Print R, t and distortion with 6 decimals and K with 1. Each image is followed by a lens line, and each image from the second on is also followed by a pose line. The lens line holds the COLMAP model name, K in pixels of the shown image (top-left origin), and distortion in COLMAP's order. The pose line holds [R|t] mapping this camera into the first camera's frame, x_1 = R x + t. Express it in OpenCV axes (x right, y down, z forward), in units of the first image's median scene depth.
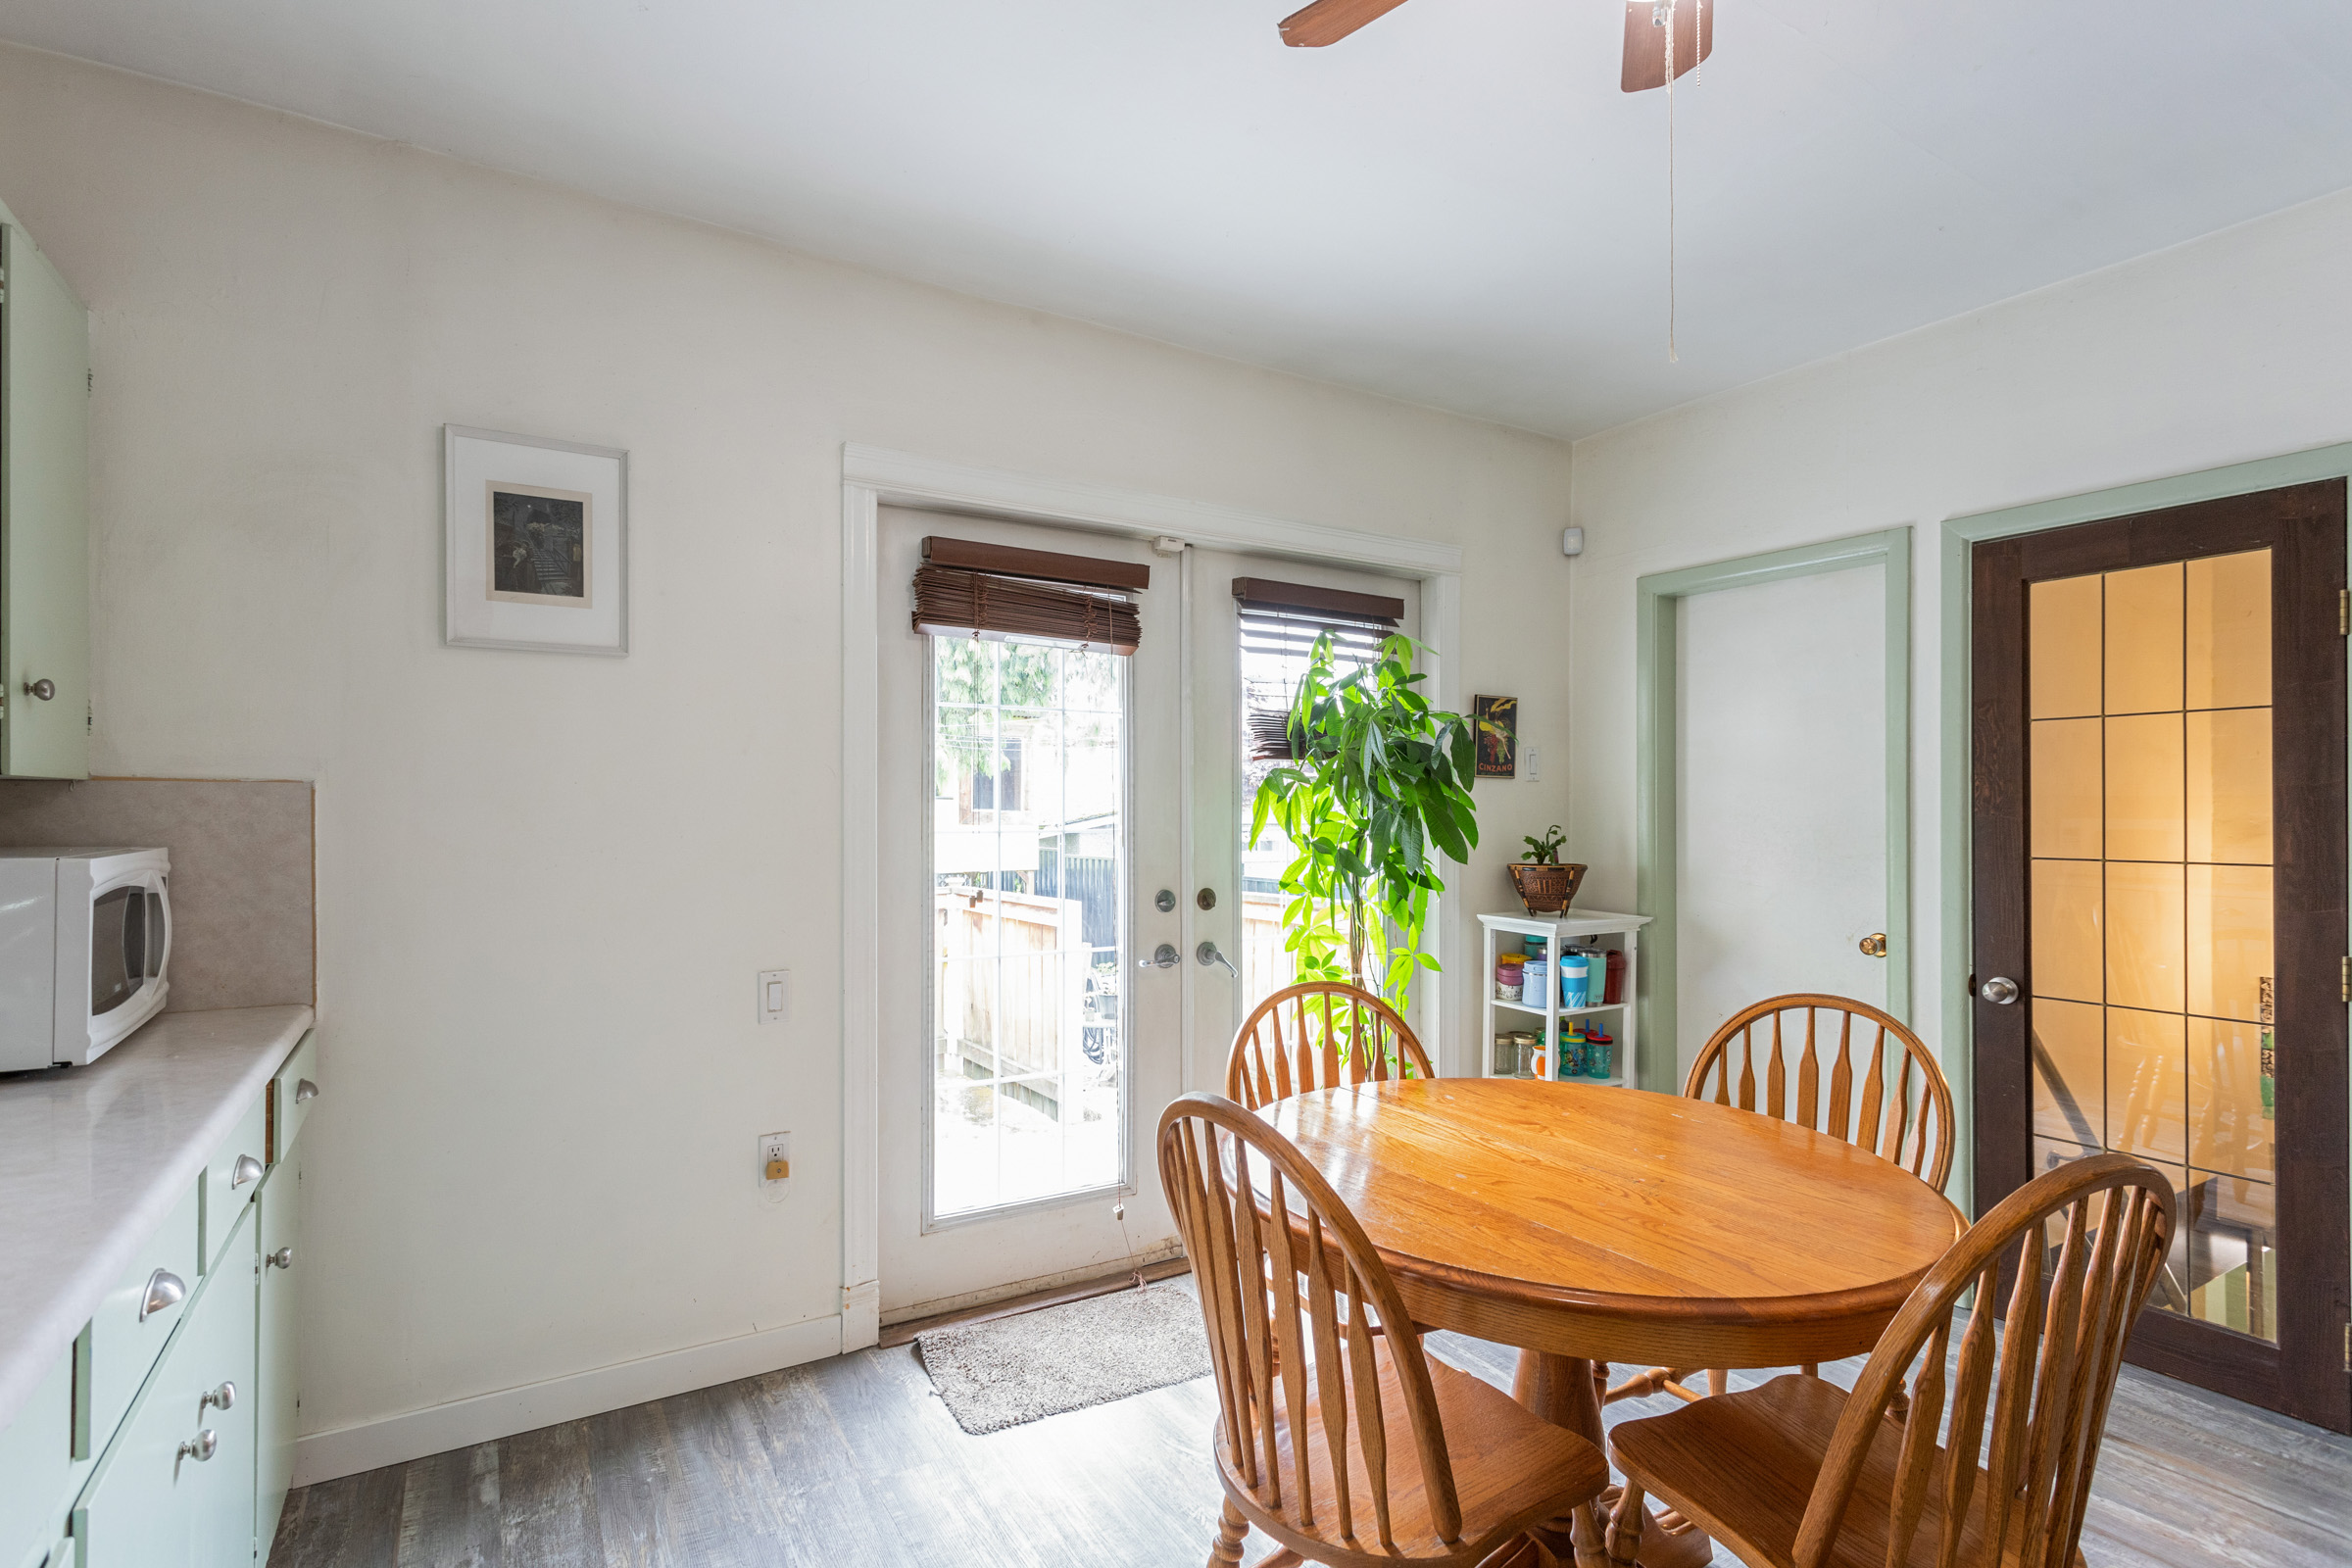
lens RADIAL K [[1101.9, 0, 1176.0], [0, 1101.9, 784.0], [0, 0, 1]] dist [0.000284, 0.000188]
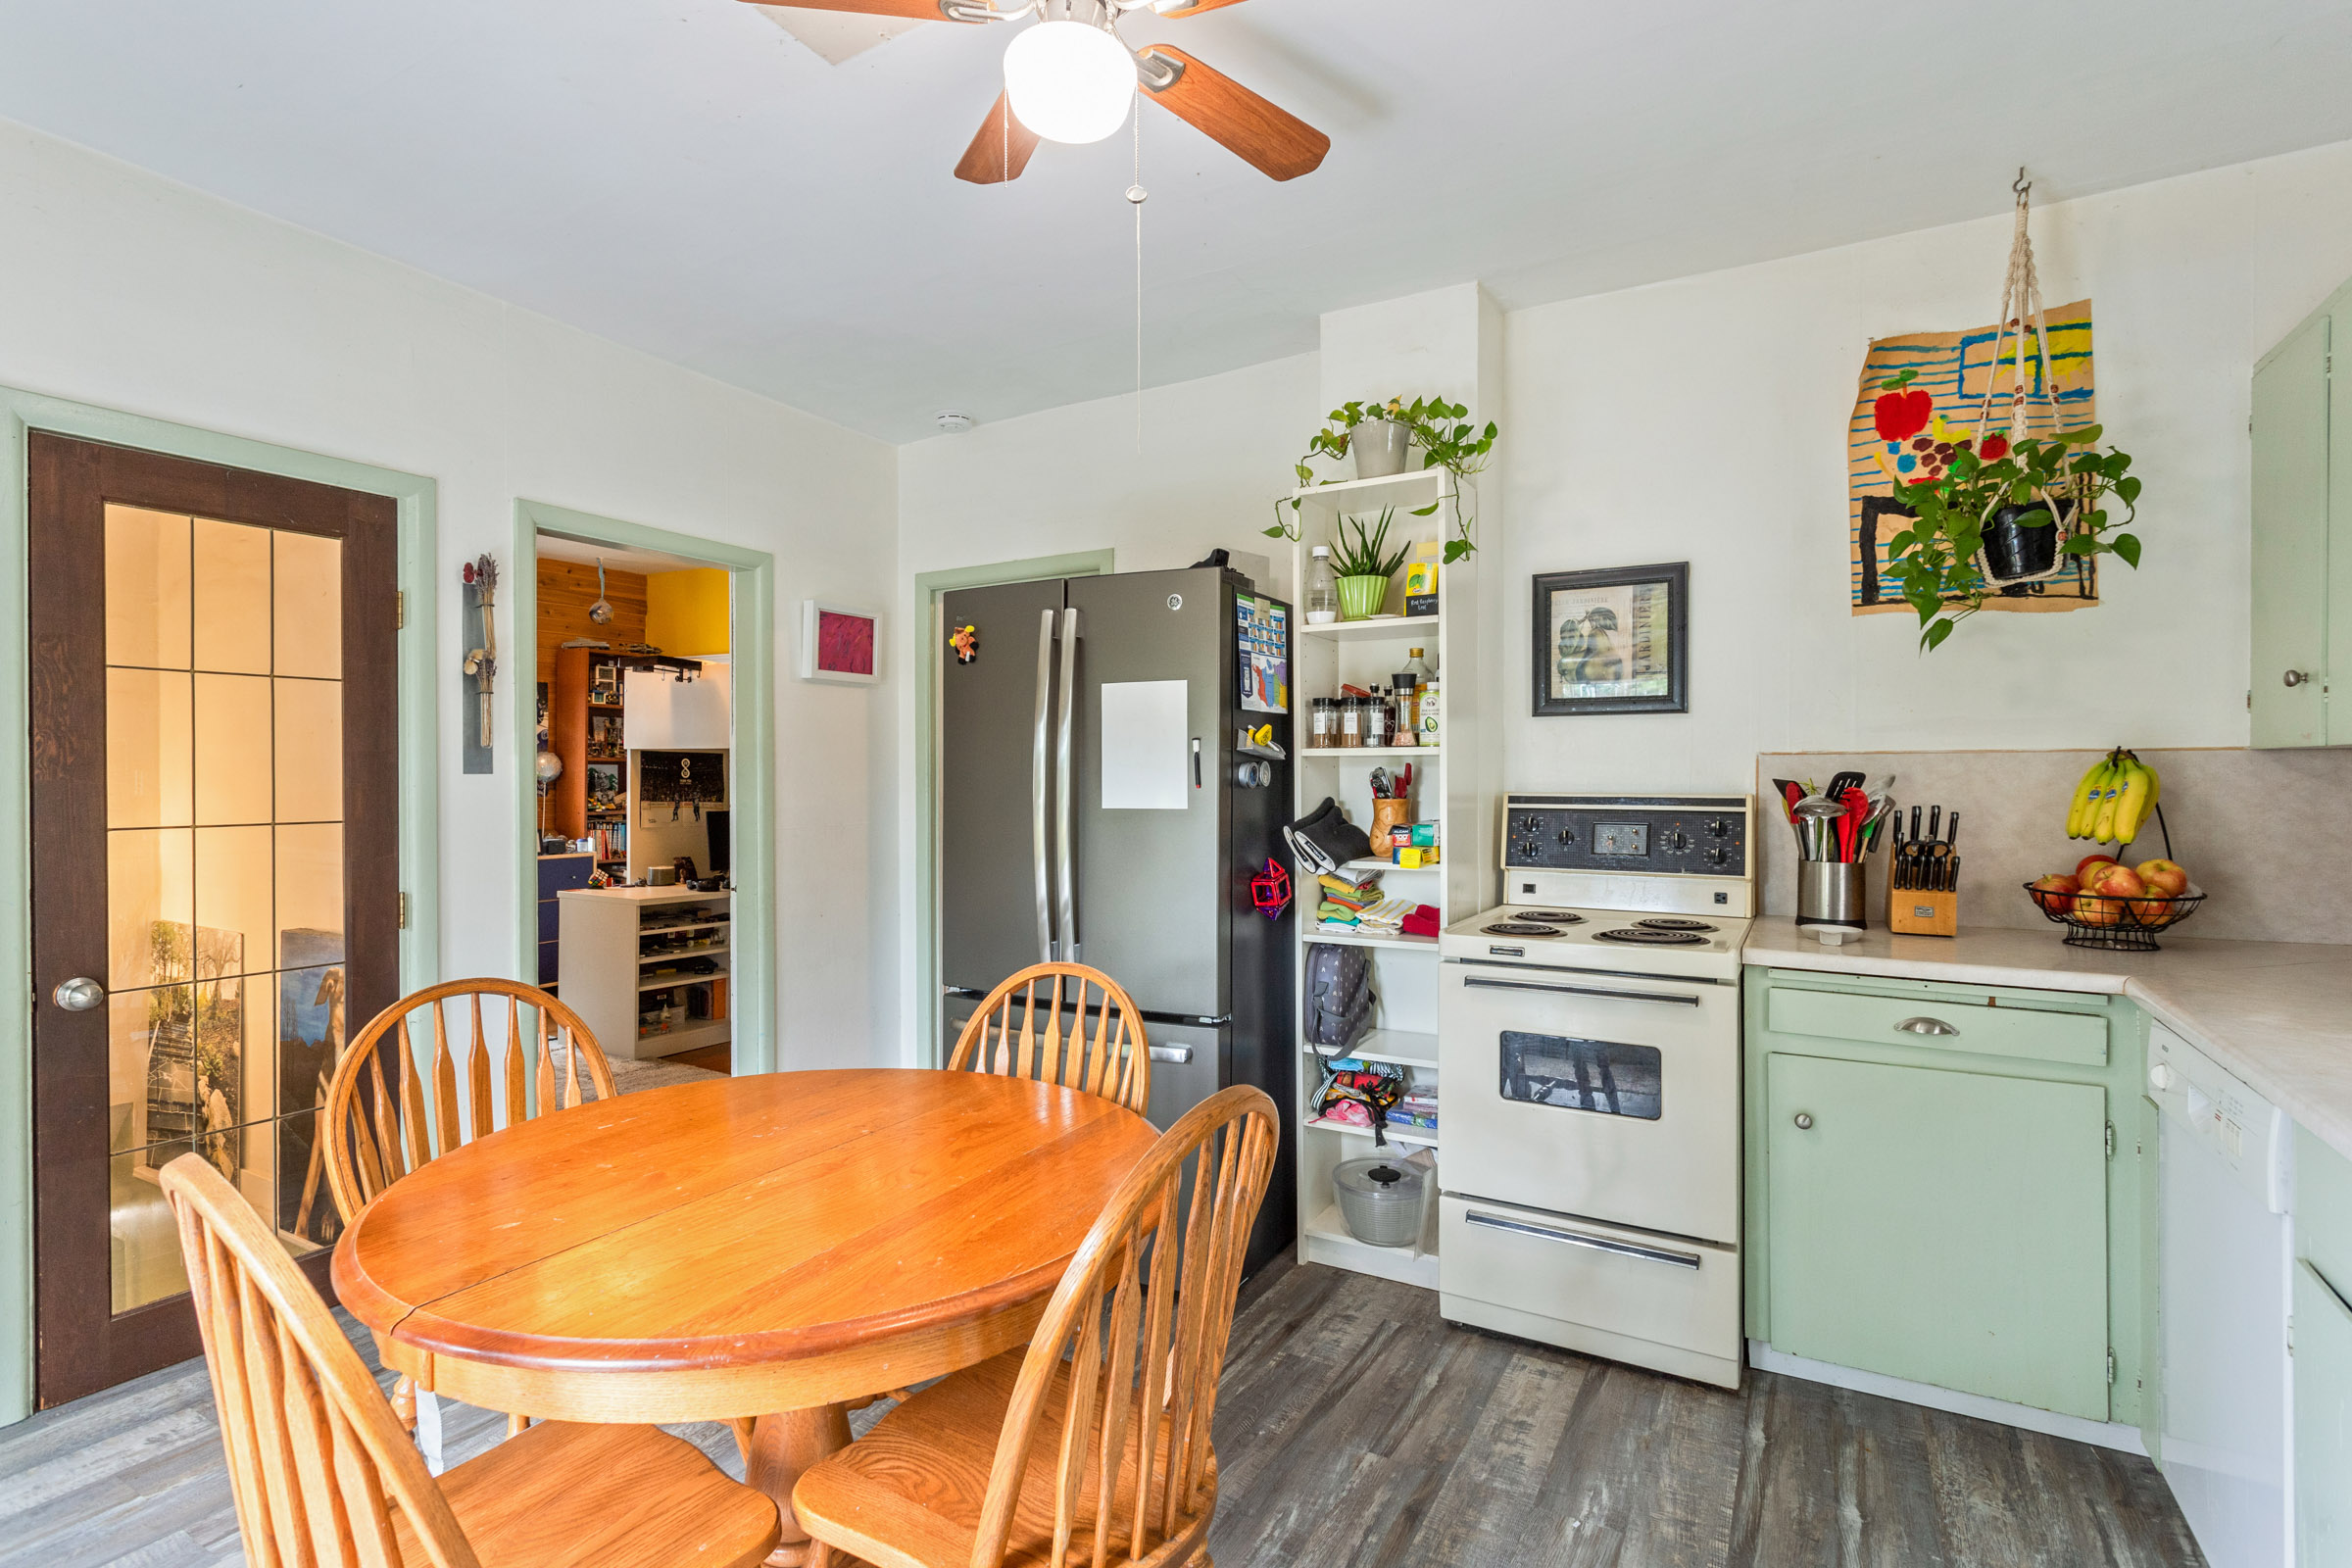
lens RADIAL K [[1145.7, 0, 1121.1], [0, 1145.7, 783.1], [0, 0, 1]] dist [-0.001270, -0.000213]
pose [[-0.446693, -0.009154, 0.894641, -0.408561], [-0.022642, 0.999743, -0.001076, 0.017410], [-0.894401, -0.020737, -0.446785, 0.804964]]
